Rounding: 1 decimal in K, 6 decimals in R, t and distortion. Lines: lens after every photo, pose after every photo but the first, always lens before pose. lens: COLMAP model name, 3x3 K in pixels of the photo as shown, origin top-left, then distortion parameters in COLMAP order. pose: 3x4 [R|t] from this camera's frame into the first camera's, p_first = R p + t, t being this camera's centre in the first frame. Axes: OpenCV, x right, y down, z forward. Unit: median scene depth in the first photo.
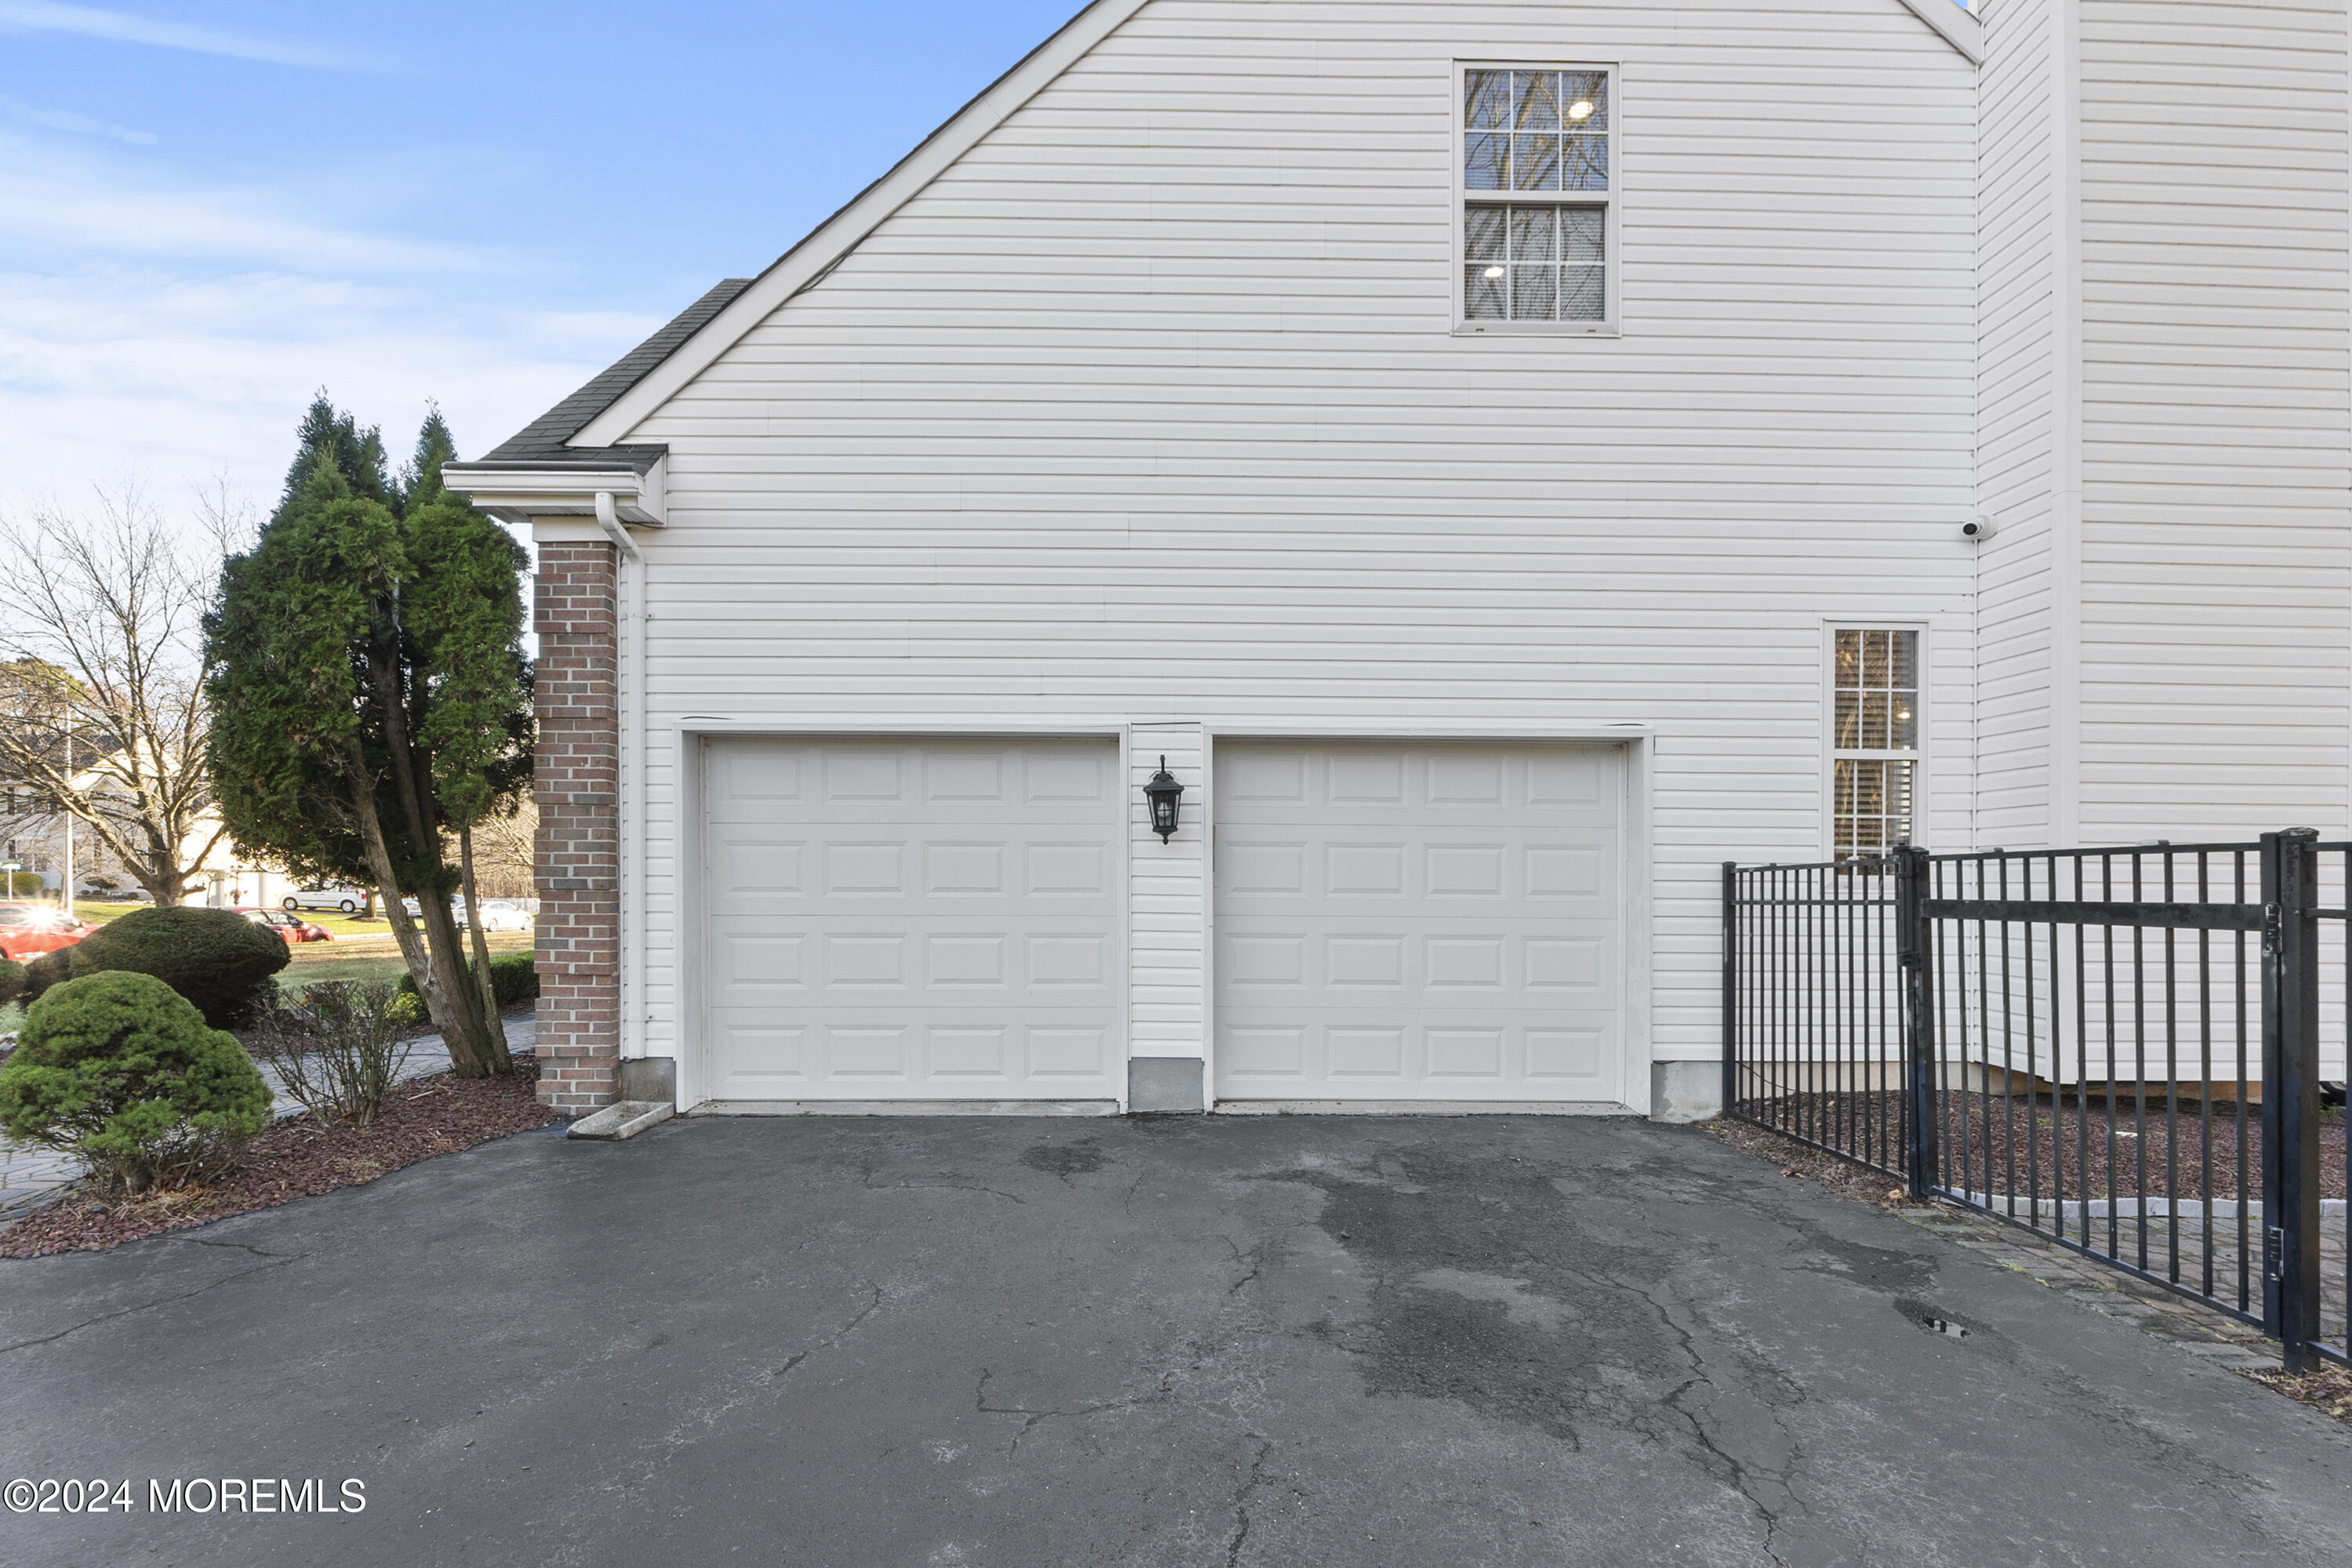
lens RADIAL K [[1165.6, 0, 1171.7], [0, 1165.6, 877.1], [0, 0, 1]] dist [-0.003904, -0.000553]
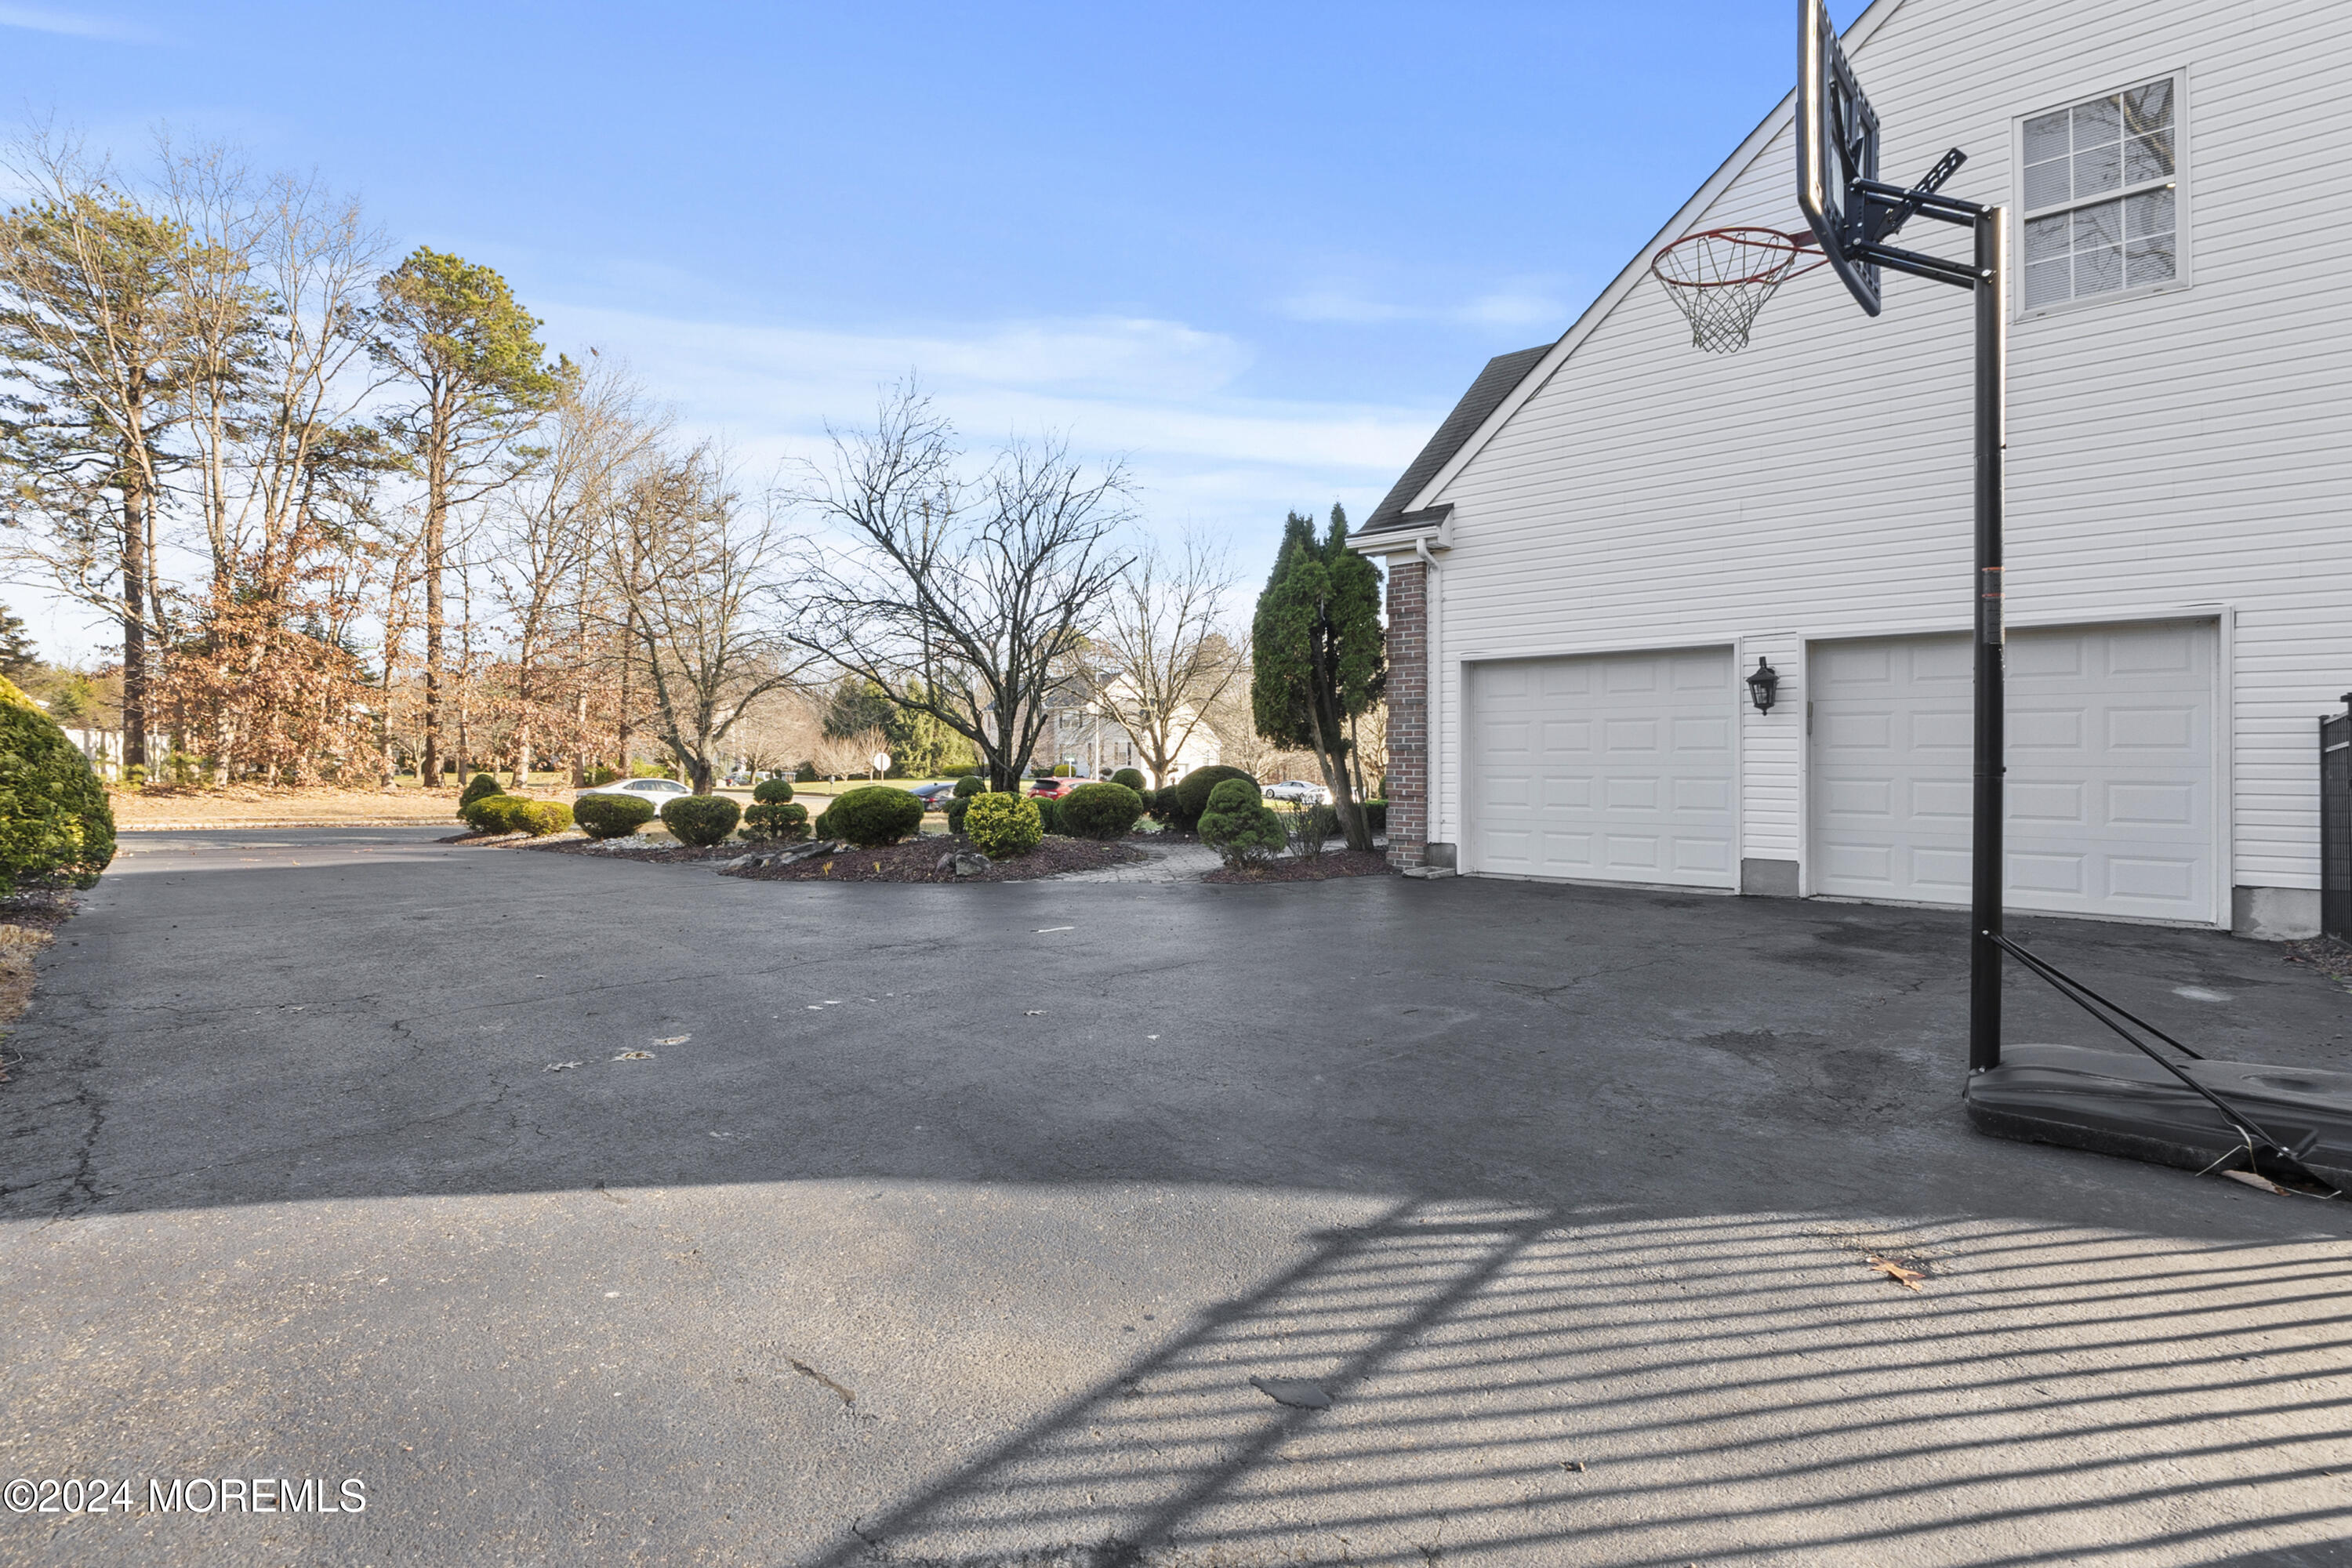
lens RADIAL K [[1033.8, 0, 1176.0], [0, 1033.8, 784.0], [0, 0, 1]] dist [-0.001784, -0.000029]
pose [[0.777091, 0.009486, -0.629317, 0.243951], [0.000971, 0.999867, 0.016271, 0.037760], [0.629388, -0.013255, 0.776978, -0.518228]]
